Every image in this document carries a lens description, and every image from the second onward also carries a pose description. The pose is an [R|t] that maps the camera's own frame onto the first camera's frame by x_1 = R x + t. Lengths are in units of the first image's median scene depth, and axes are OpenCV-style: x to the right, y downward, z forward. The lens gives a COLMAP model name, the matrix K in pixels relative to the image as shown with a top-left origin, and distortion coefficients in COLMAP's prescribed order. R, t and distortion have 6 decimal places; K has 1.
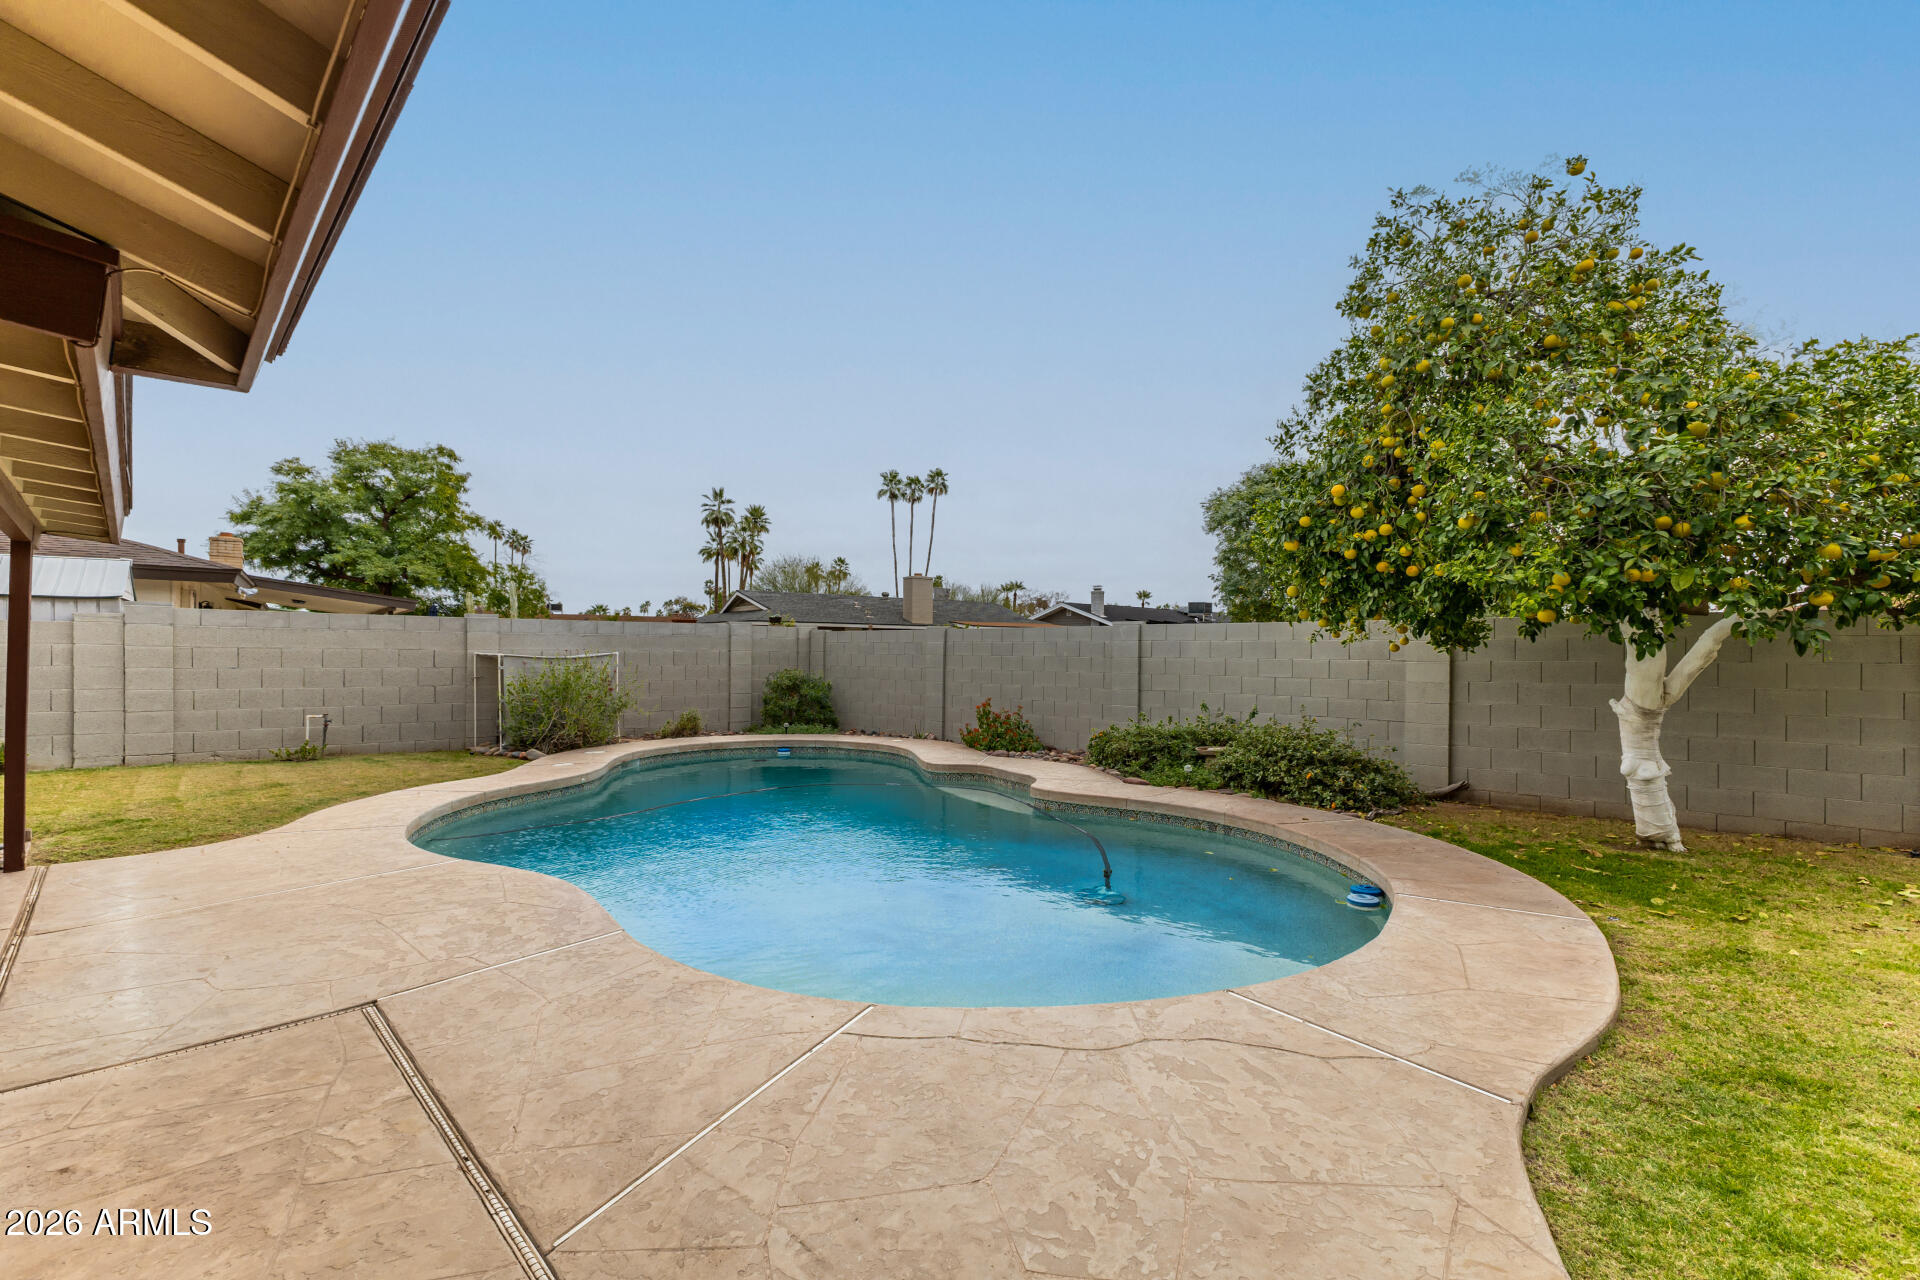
lens RADIAL K [[836.3, 0, 962.6], [0, 836.3, 648.4], [0, 0, 1]] dist [-0.000767, -0.000069]
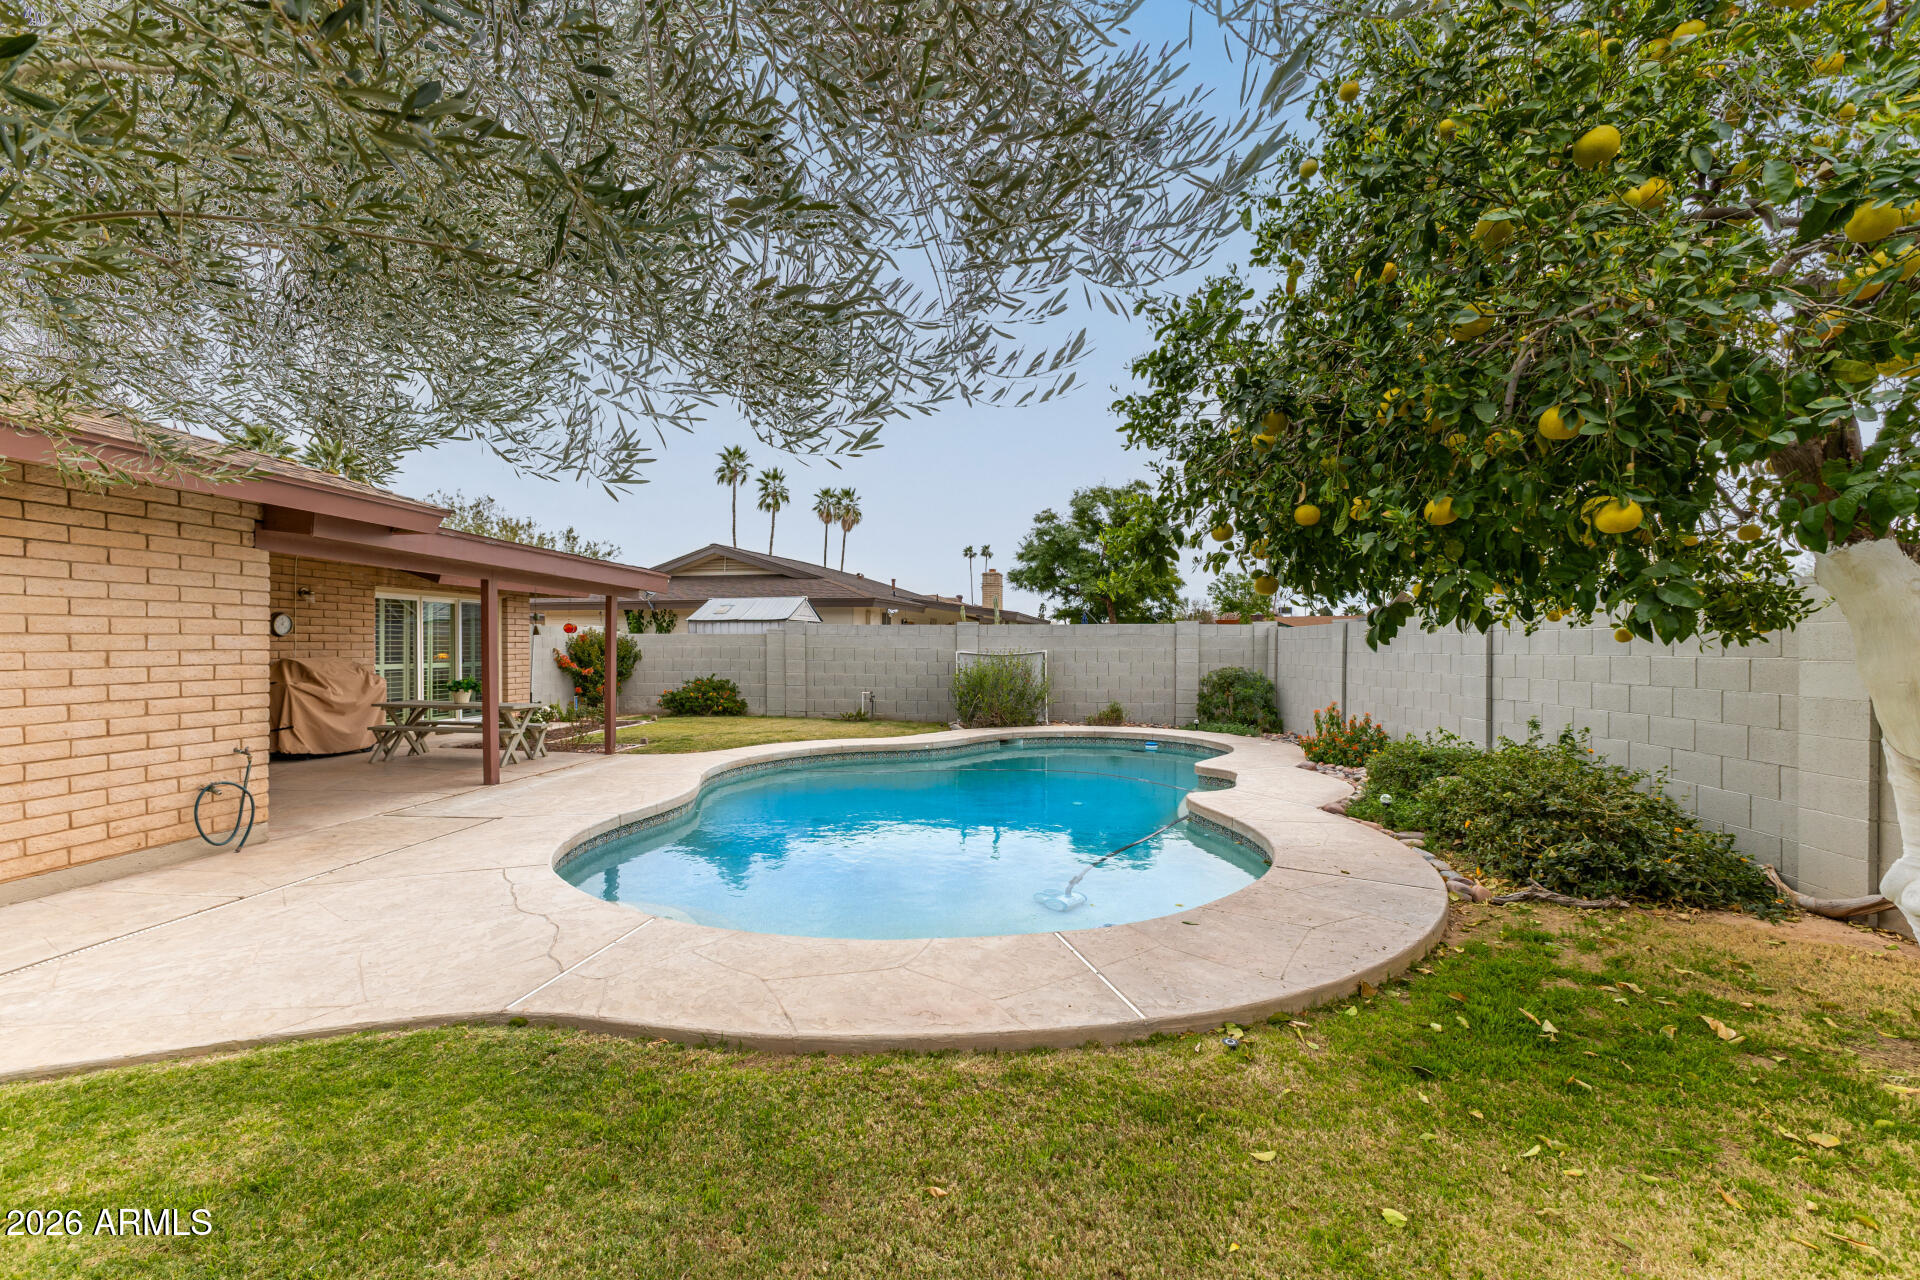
lens RADIAL K [[830.9, 0, 968.1], [0, 830.9, 637.6], [0, 0, 1]] dist [0.003526, 0.000276]
pose [[0.637836, -0.017136, -0.769981, 0.142574], [0.006288, 0.999835, -0.017043, 0.001411], [0.770146, 0.006029, 0.637839, 0.051290]]
